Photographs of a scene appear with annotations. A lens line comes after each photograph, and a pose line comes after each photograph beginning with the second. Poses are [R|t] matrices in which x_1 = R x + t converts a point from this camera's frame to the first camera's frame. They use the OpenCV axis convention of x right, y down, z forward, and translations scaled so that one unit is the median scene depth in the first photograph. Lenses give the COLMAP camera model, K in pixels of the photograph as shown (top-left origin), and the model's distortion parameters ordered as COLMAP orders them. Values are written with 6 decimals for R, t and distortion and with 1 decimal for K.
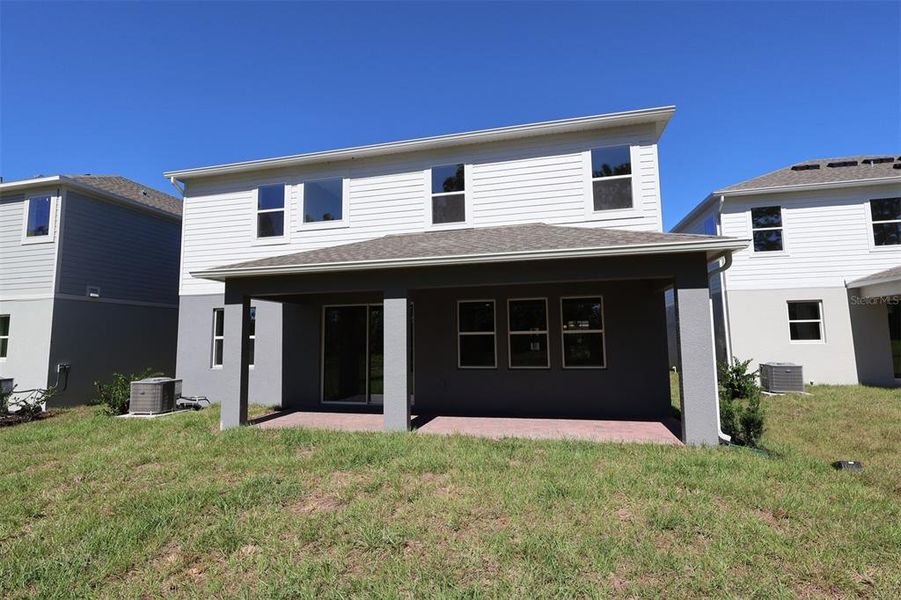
lens RADIAL K [[421.0, 0, 450.5], [0, 421.0, 300.0], [0, 0, 1]] dist [0.000686, 0.000055]
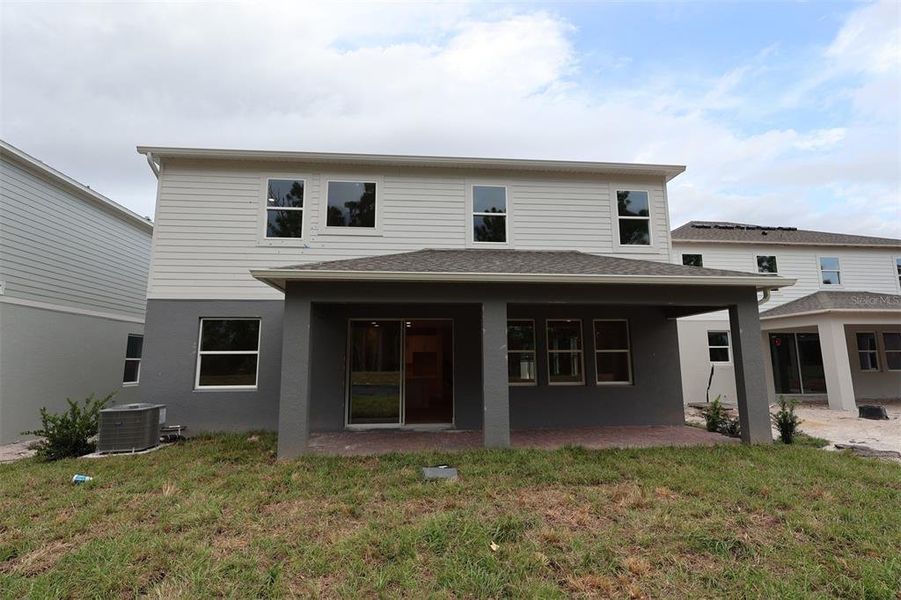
lens RADIAL K [[421.0, 0, 450.5], [0, 421.0, 300.0], [0, 0, 1]] dist [0.000686, 0.000055]
pose [[0.948816, 0.054111, 0.311159, -0.396826], [-0.037344, 0.997524, -0.059596, 0.019891], [-0.313613, 0.044925, 0.948487, 0.070932]]
